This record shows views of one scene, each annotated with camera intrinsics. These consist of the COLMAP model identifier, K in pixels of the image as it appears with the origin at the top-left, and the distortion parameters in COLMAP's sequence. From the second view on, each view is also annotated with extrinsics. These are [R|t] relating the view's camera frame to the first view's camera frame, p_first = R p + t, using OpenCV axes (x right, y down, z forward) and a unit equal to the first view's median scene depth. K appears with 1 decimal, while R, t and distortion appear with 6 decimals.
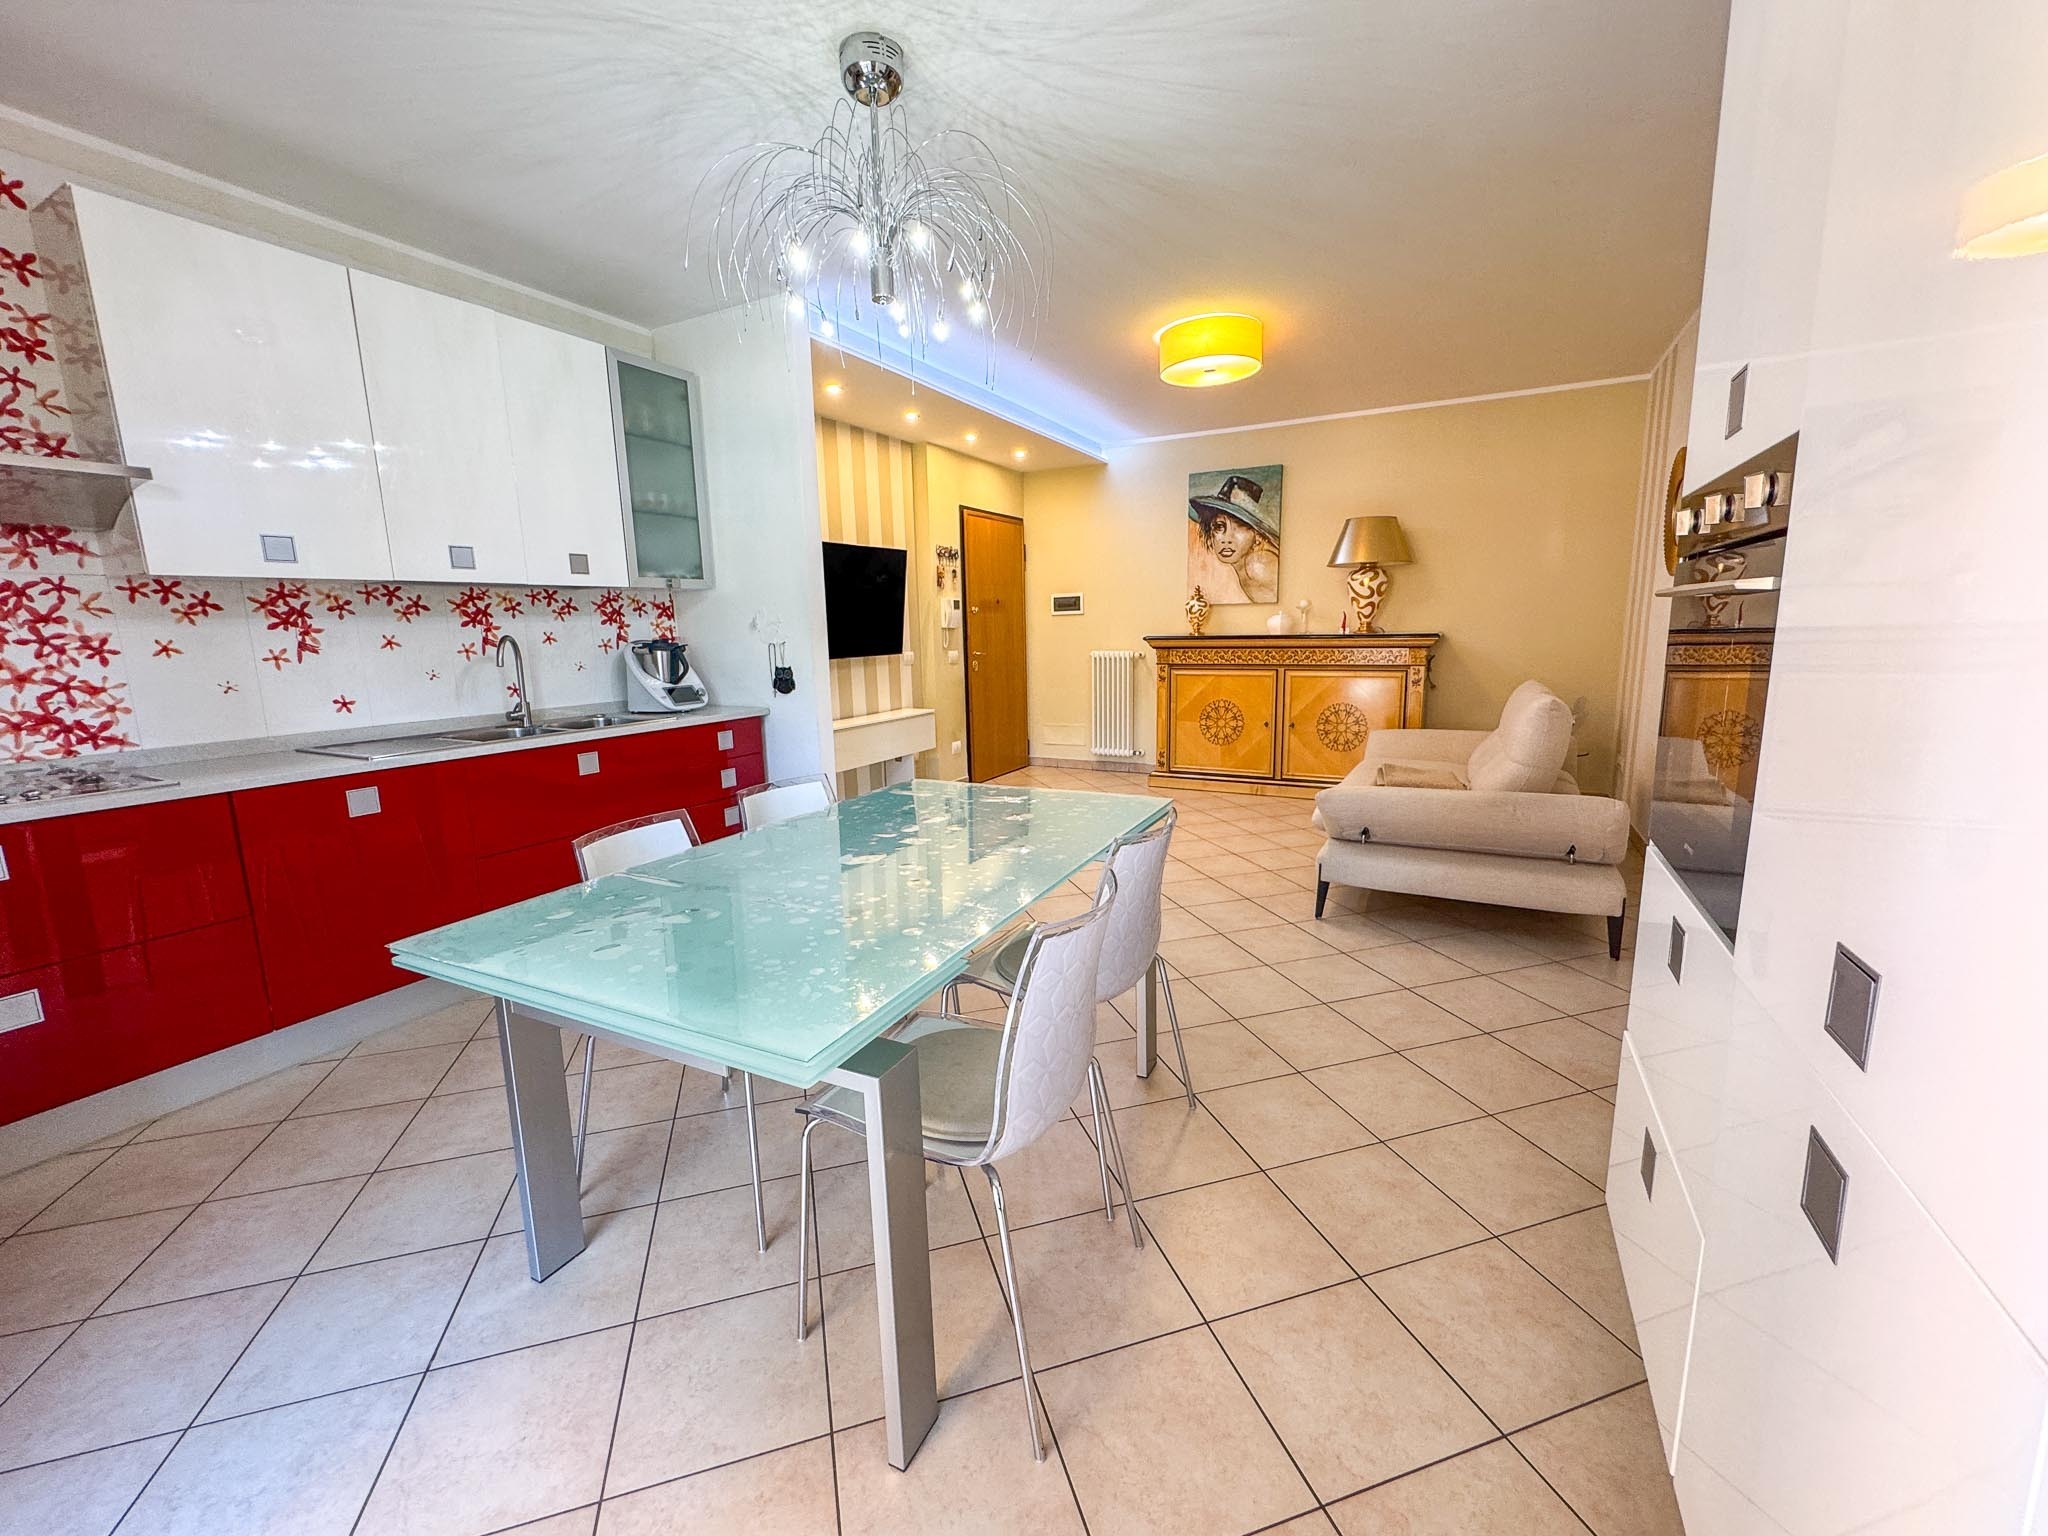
lens RADIAL K [[822.4, 0, 1025.5], [0, 822.4, 765.5], [0, 0, 1]] dist [-0.004749, 0.000612]
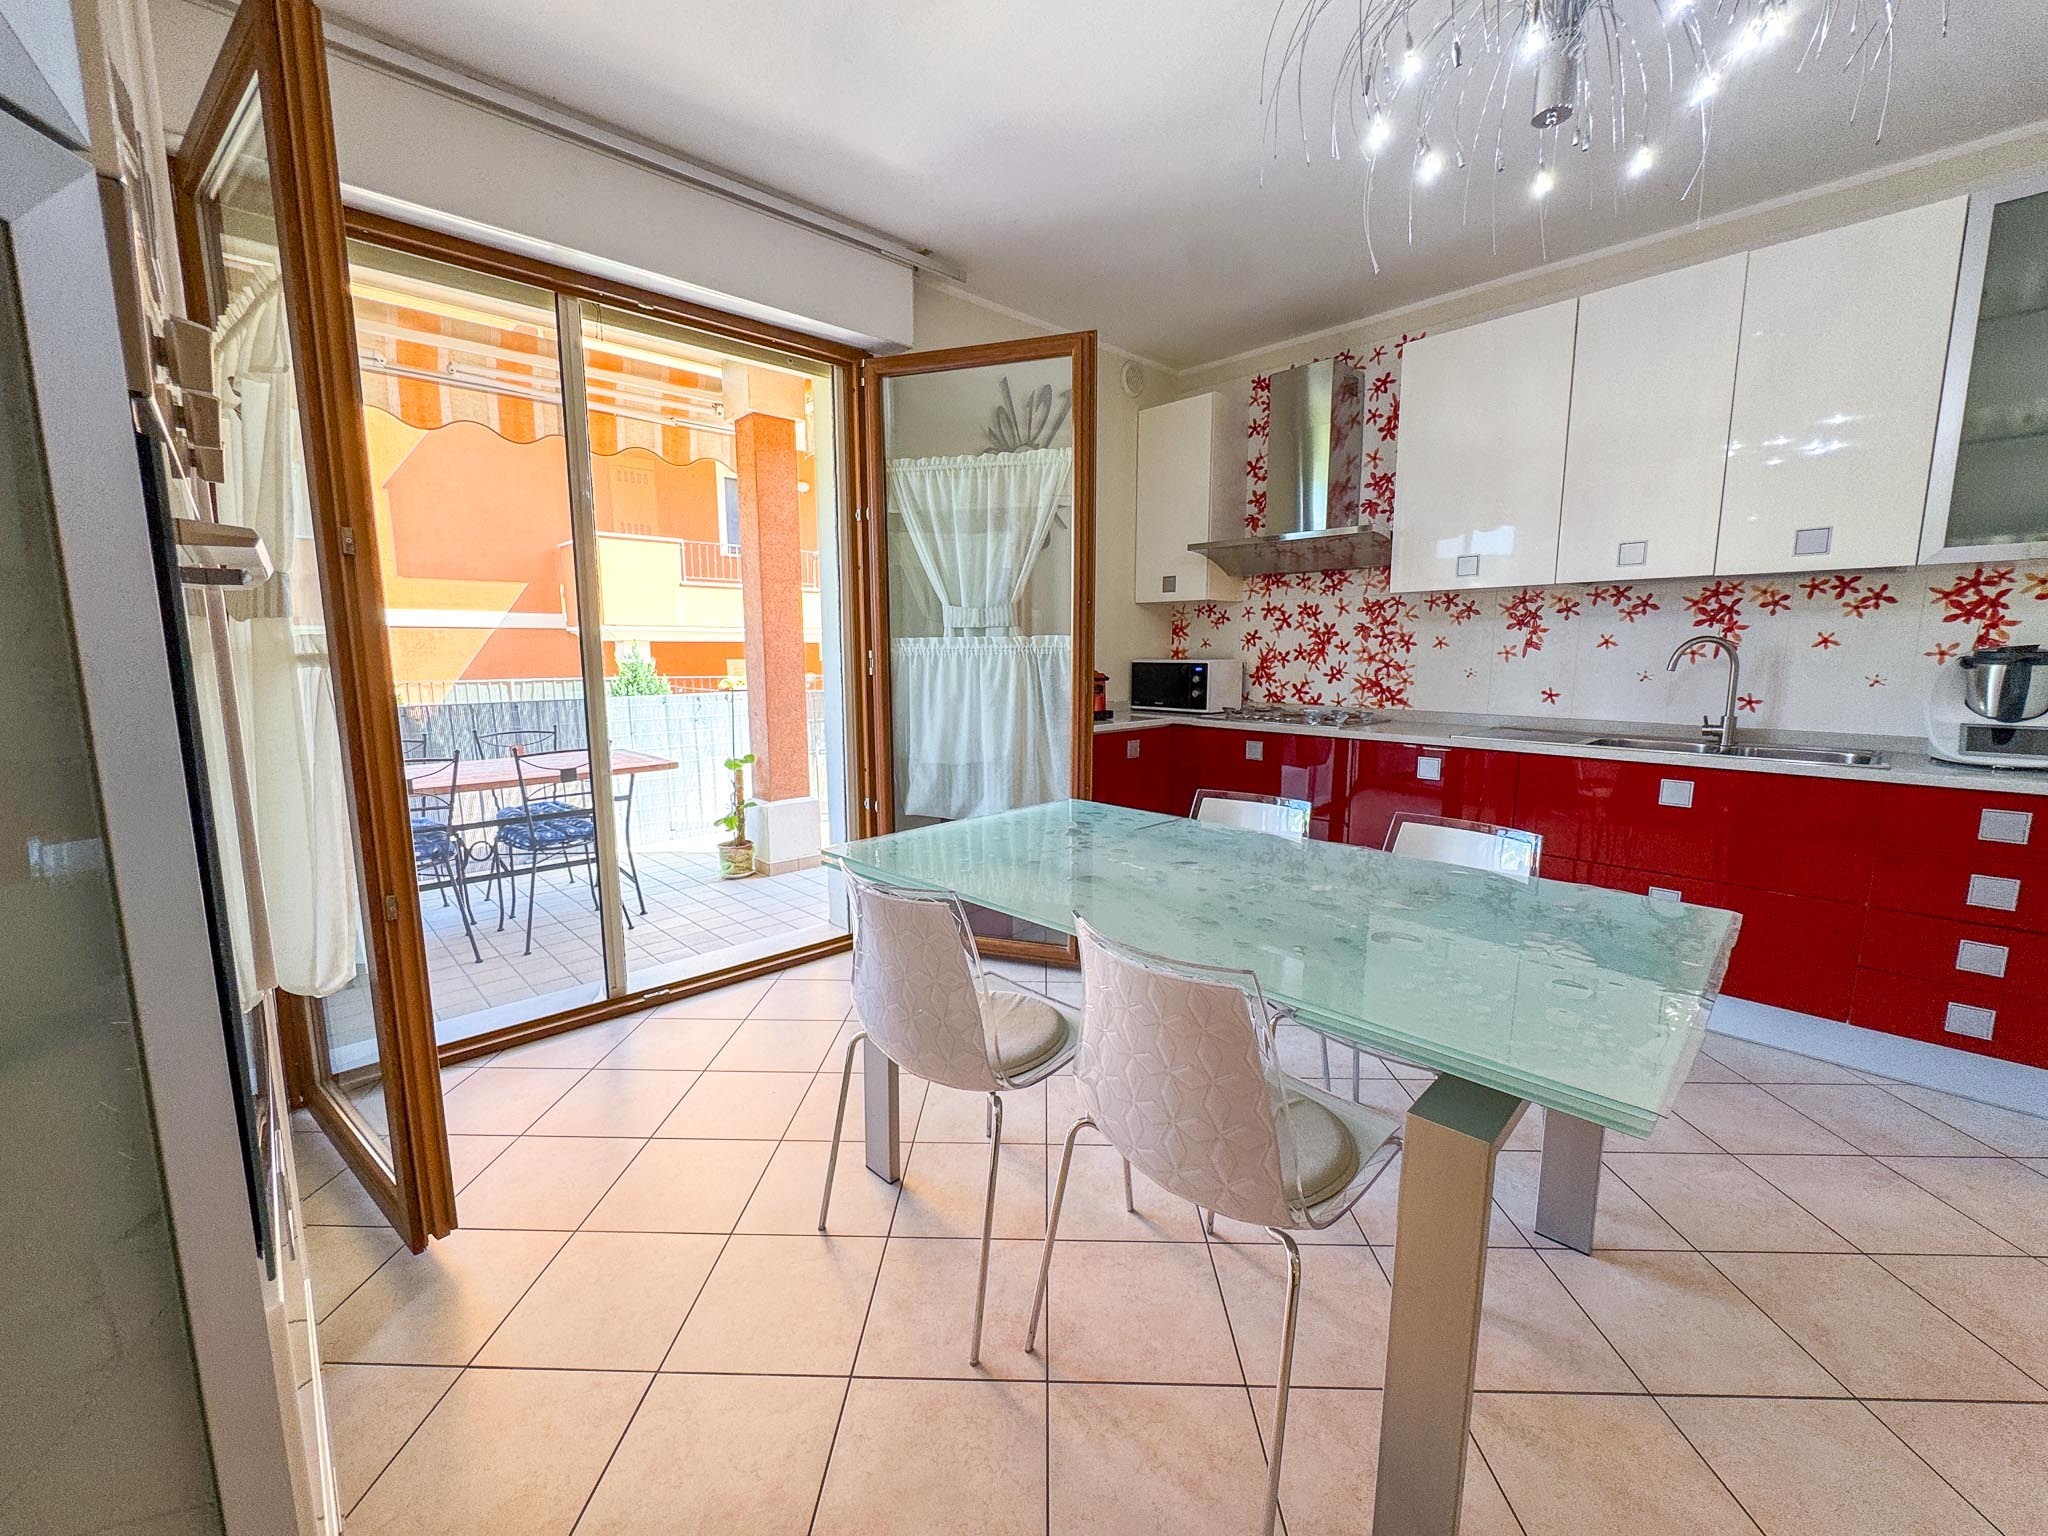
lens RADIAL K [[822.4, 0, 1014.5], [0, 822.4, 773.9], [0, 0, 1]] dist [-0.004749, 0.000612]
pose [[-0.327547, 0.171604, -0.929120, 0.381094], [-0.146284, 0.962300, 0.229303, -0.096438], [0.933442, 0.211023, -0.290096, 0.524463]]
